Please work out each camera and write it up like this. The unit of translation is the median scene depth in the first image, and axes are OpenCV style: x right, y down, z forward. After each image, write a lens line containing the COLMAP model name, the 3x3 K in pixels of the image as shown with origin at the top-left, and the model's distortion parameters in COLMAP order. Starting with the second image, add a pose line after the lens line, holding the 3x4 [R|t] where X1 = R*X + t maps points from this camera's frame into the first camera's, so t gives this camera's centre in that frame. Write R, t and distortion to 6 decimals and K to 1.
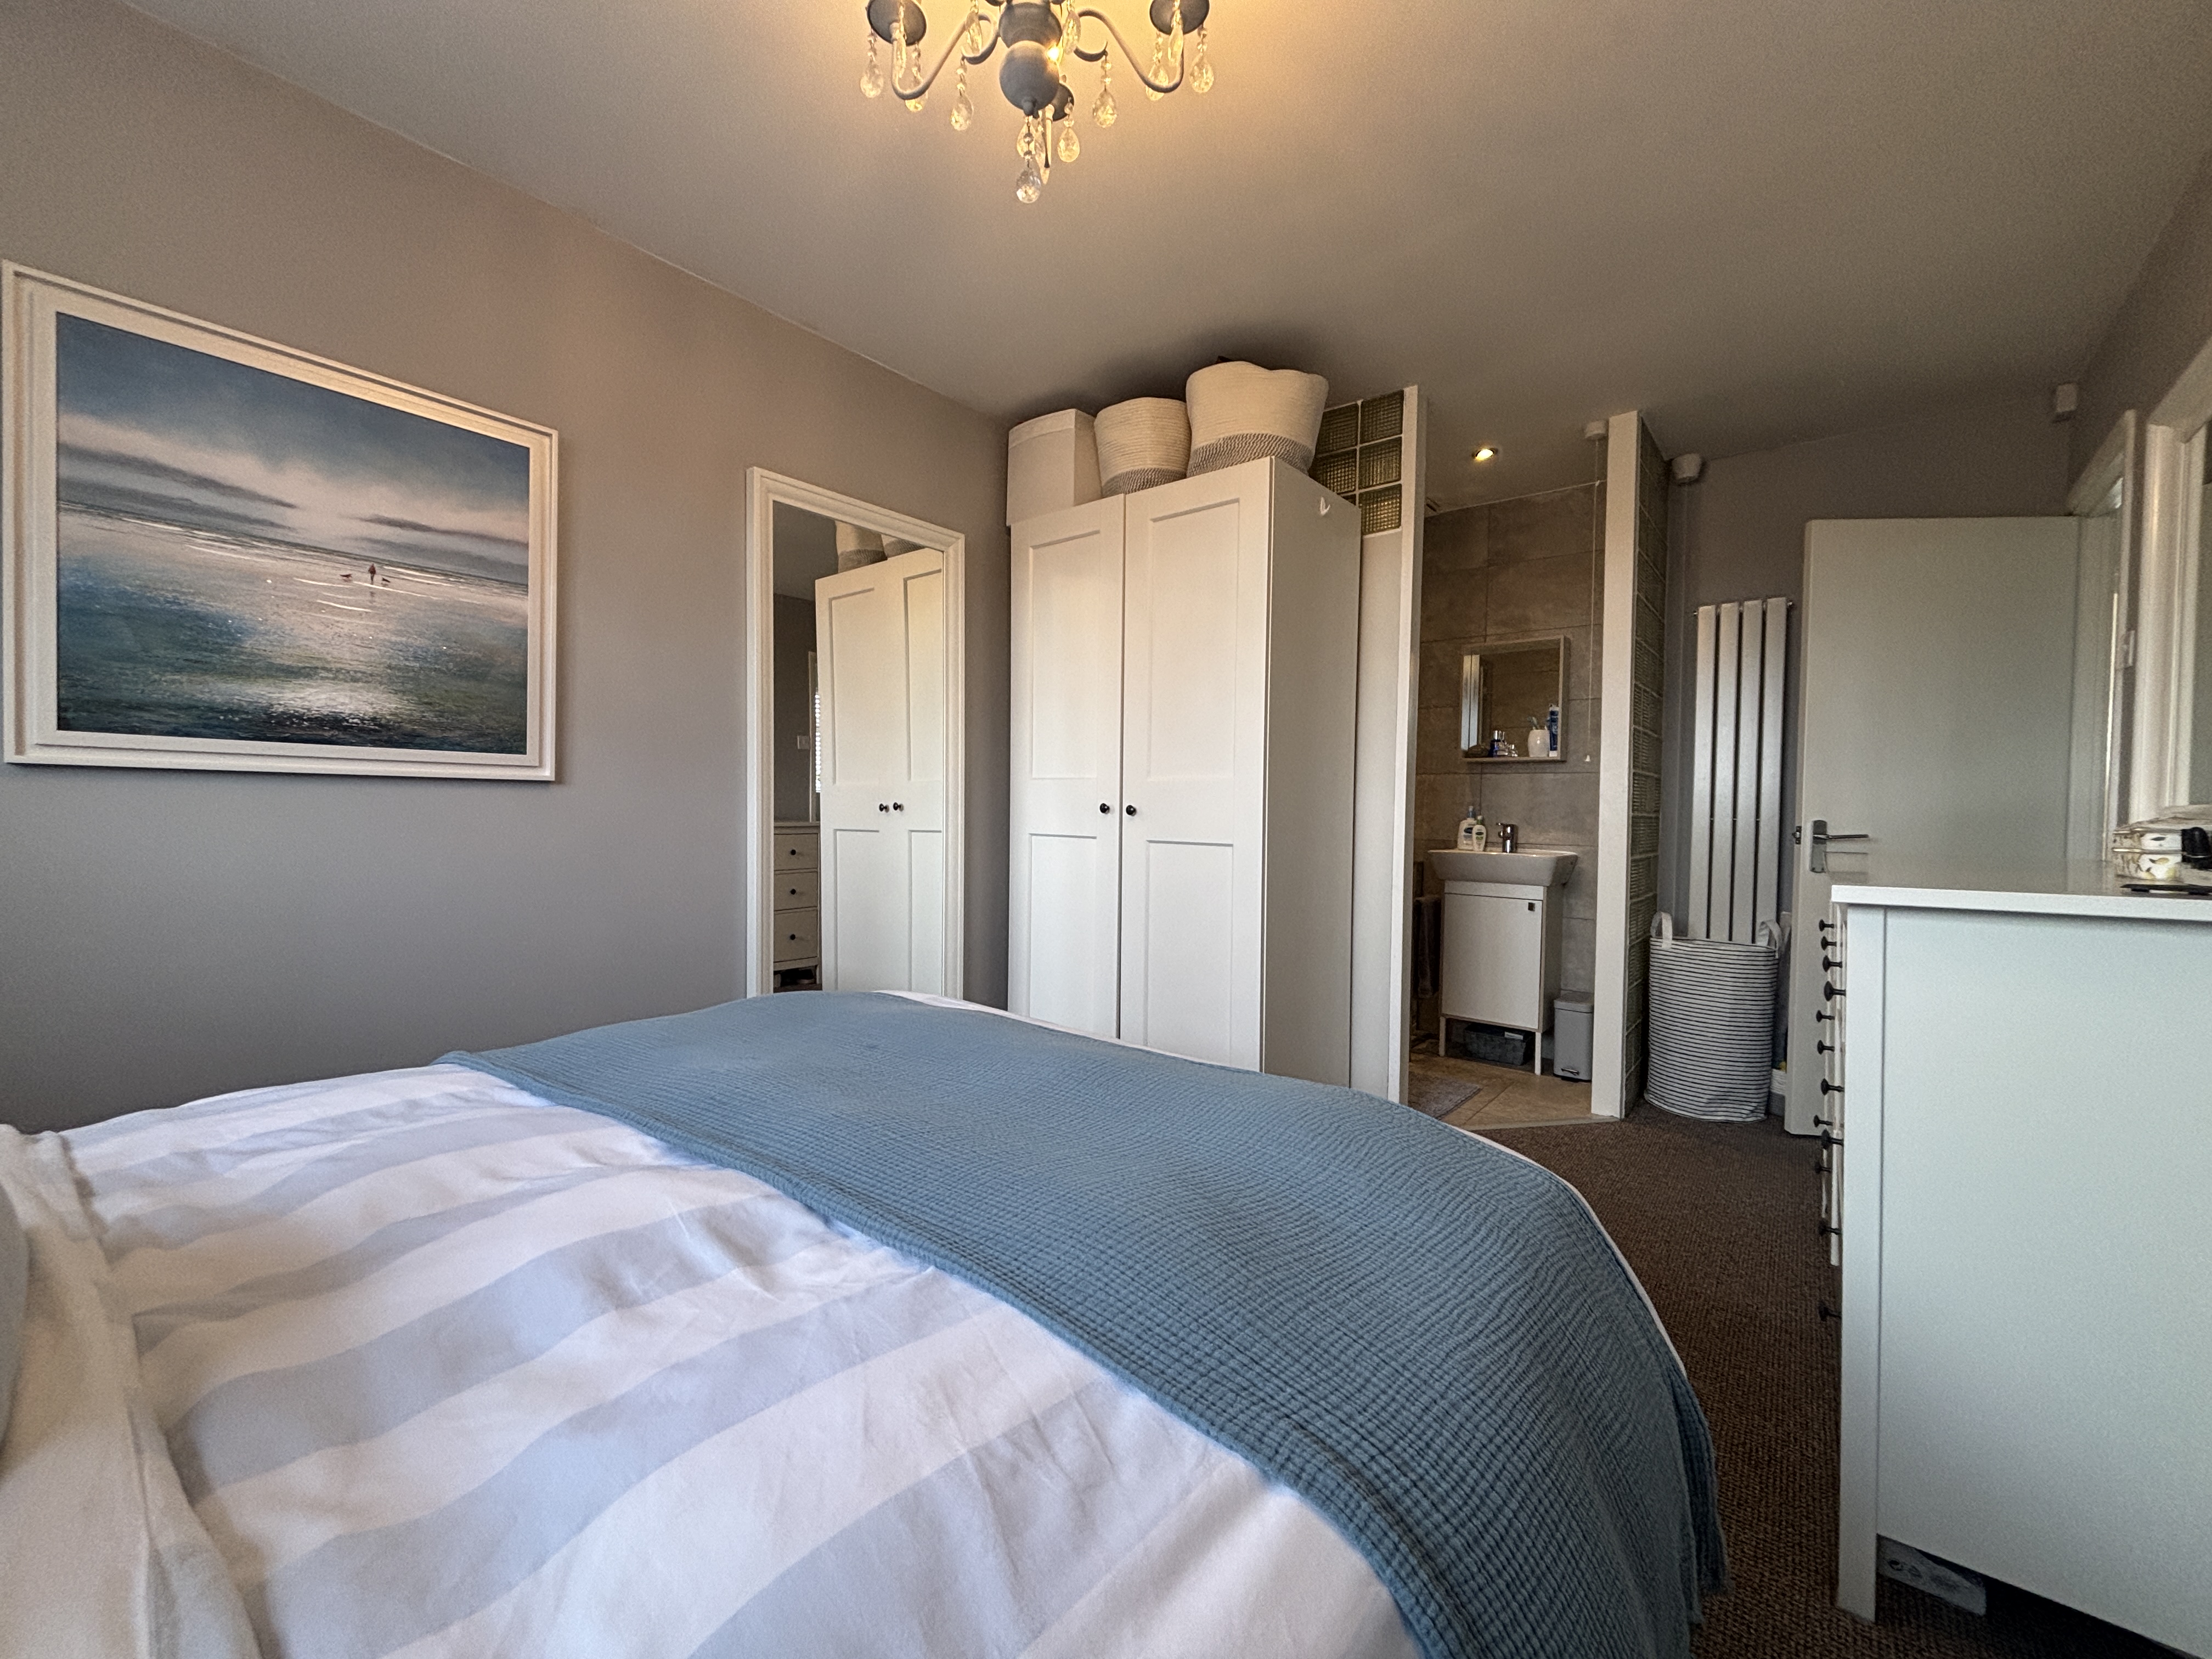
lens RADIAL K [[884.6, 0, 1102.9], [0, 884.6, 823.8], [0, 0, 1]] dist [-0.001985, 0.001090]
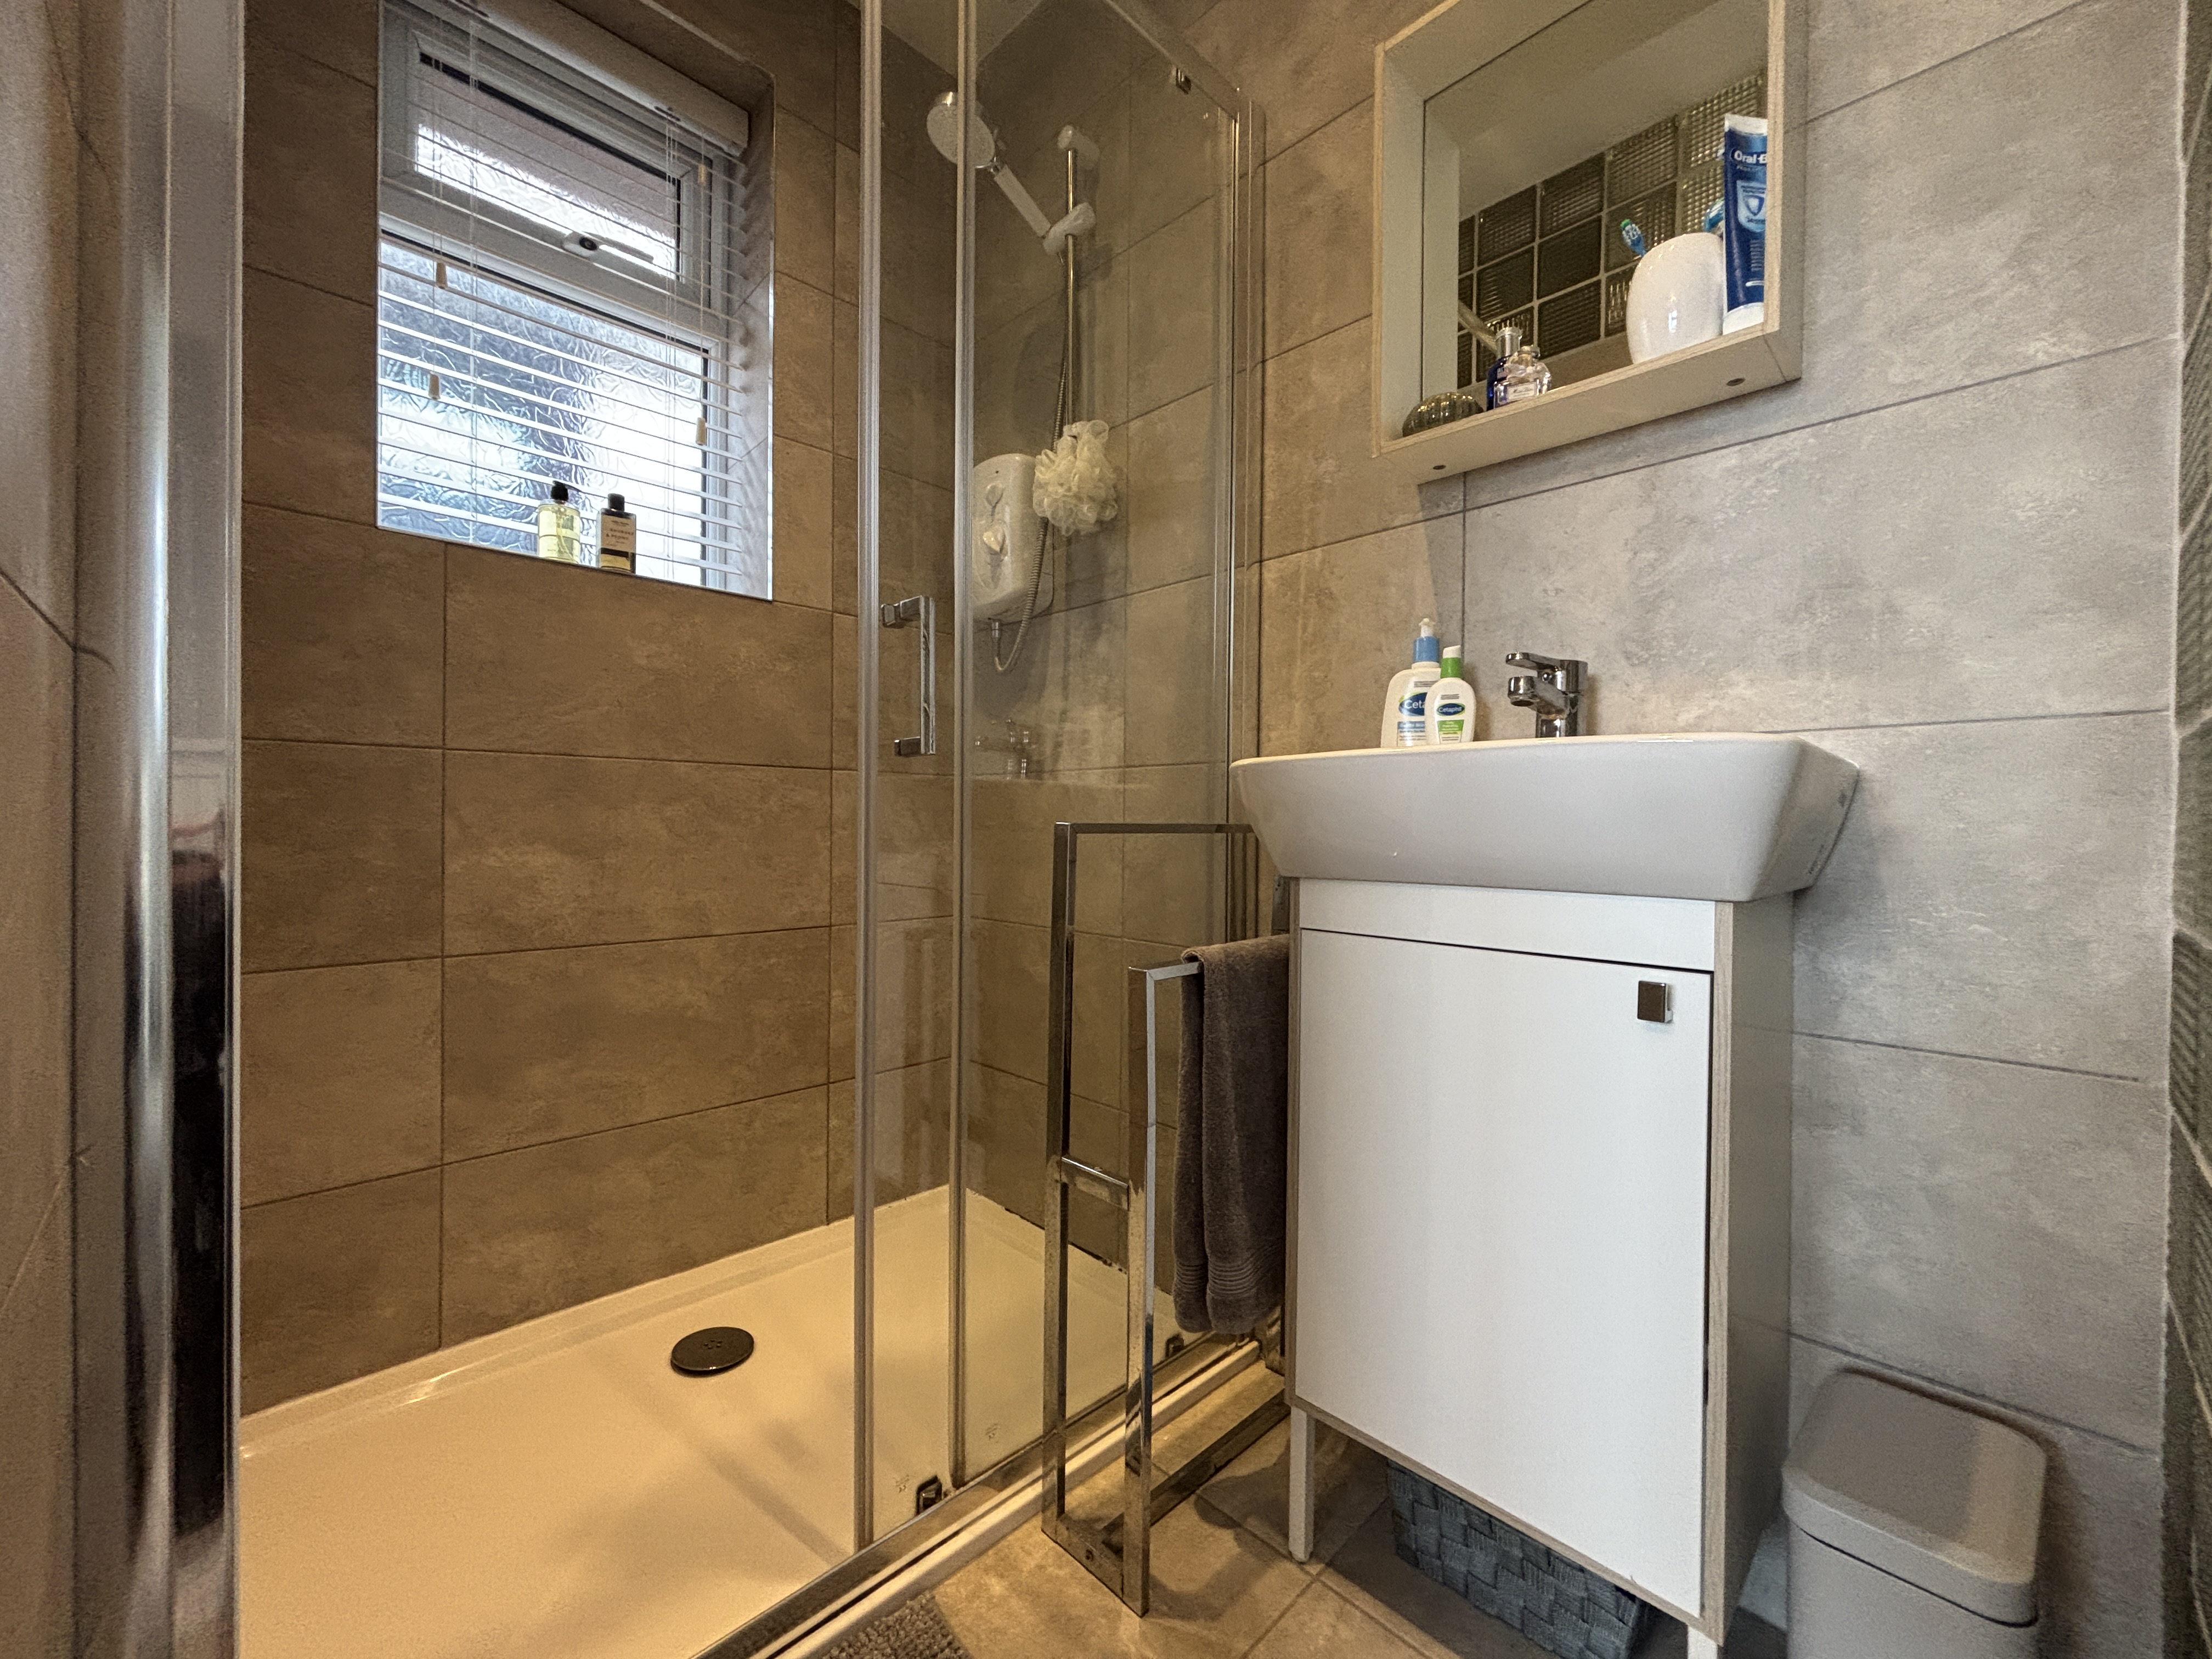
lens RADIAL K [[884.6, 0, 1108.1], [0, 884.6, 824.0], [0, 0, 1]] dist [-0.001985, 0.001090]
pose [[0.994477, -0.009698, -0.104504, 0.372027], [0.008219, 0.999860, -0.014570, 0.053004], [0.104631, 0.013630, 0.994418, 0.764978]]
